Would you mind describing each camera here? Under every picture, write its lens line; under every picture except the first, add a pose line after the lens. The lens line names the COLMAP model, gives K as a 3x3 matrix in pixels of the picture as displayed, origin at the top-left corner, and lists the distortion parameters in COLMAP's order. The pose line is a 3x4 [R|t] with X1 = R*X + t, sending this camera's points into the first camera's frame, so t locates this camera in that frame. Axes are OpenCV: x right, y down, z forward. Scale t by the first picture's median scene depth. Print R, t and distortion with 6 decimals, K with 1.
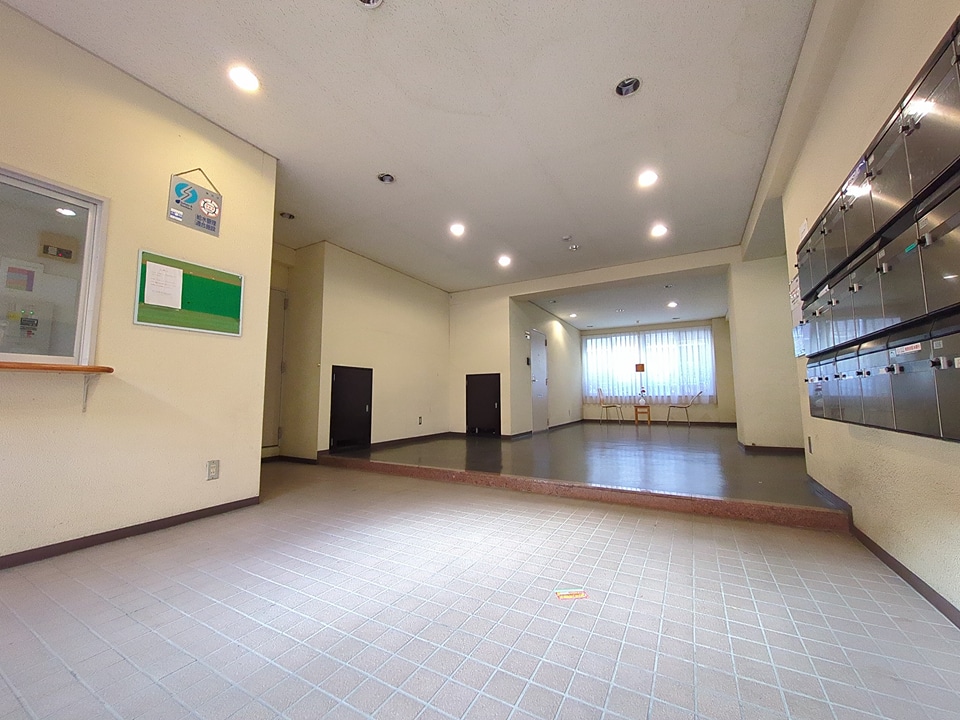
lens RADIAL K [[375.5, 0, 480.5], [0, 375.5, 358.1], [0, 0, 1]] dist [0.000572, -0.000668]
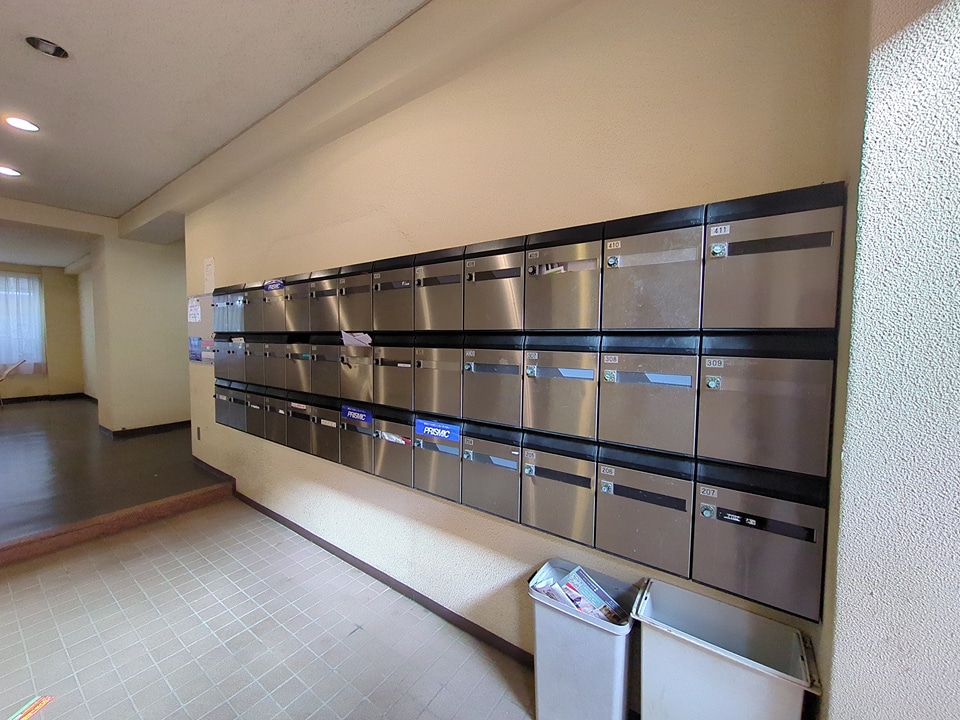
lens RADIAL K [[375.5, 0, 480.0], [0, 375.5, 358.2], [0, 0, 1]] dist [0.000572, -0.000668]
pose [[0.101754, -0.046623, 0.993717, -0.306142], [-0.112806, 0.991918, 0.058089, -0.232225], [-0.988393, -0.118008, 0.095672, -0.022538]]
